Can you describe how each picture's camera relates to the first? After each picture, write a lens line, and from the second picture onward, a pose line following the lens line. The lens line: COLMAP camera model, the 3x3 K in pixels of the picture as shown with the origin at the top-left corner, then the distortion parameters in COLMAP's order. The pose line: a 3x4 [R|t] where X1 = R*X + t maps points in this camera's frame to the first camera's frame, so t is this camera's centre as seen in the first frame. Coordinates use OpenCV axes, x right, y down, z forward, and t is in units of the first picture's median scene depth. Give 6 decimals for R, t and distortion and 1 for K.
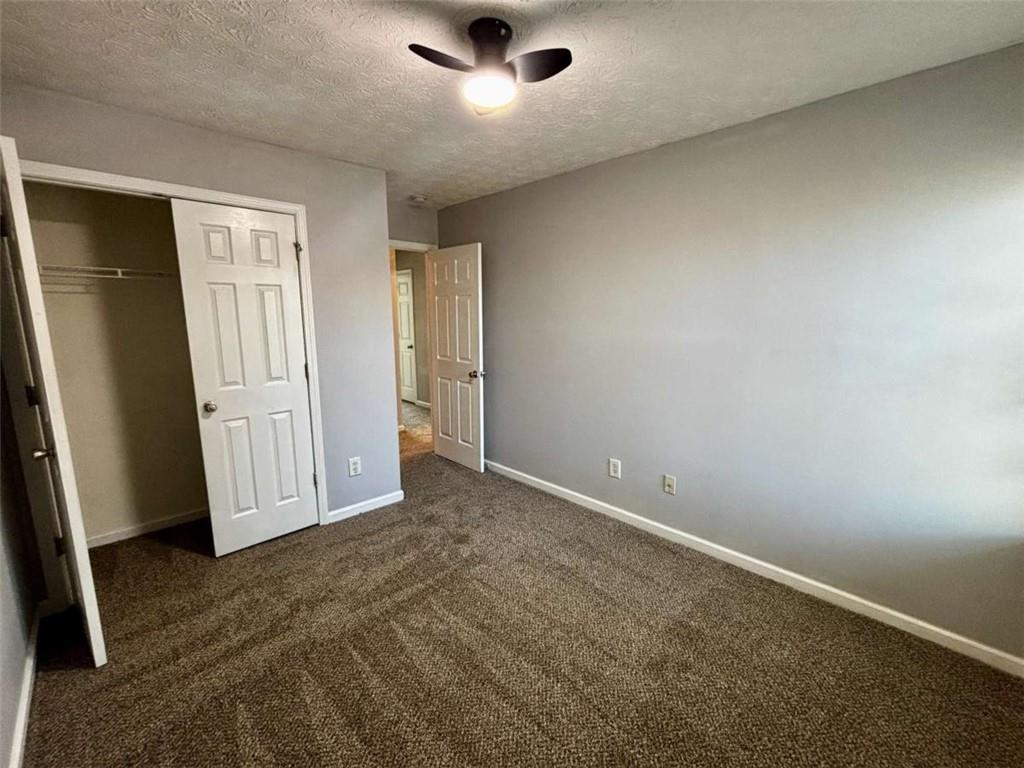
lens RADIAL K [[431.6, 0, 509.4], [0, 431.6, 381.0], [0, 0, 1]] dist [0.003114, 0.000326]
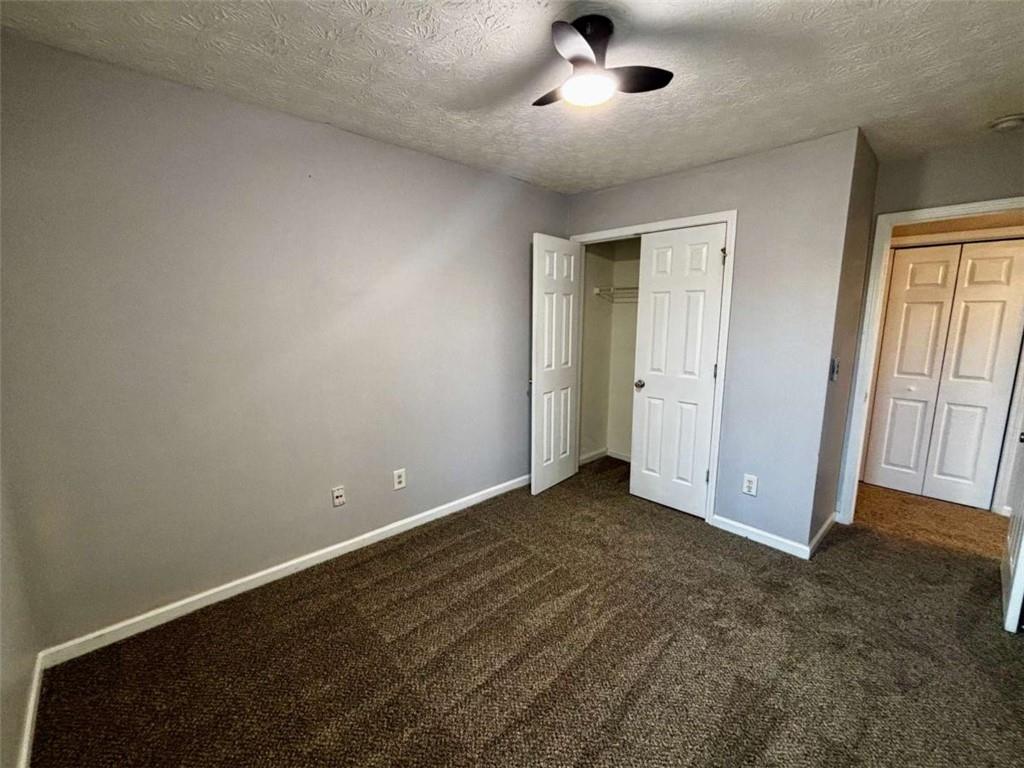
lens RADIAL K [[431.6, 0, 509.4], [0, 431.6, 381.0], [0, 0, 1]] dist [0.003114, 0.000326]
pose [[-0.011036, 0.160648, -0.986950, 0.587960], [-0.163619, 0.973417, 0.160274, -0.090158], [0.986462, 0.163252, 0.015543, 0.518570]]
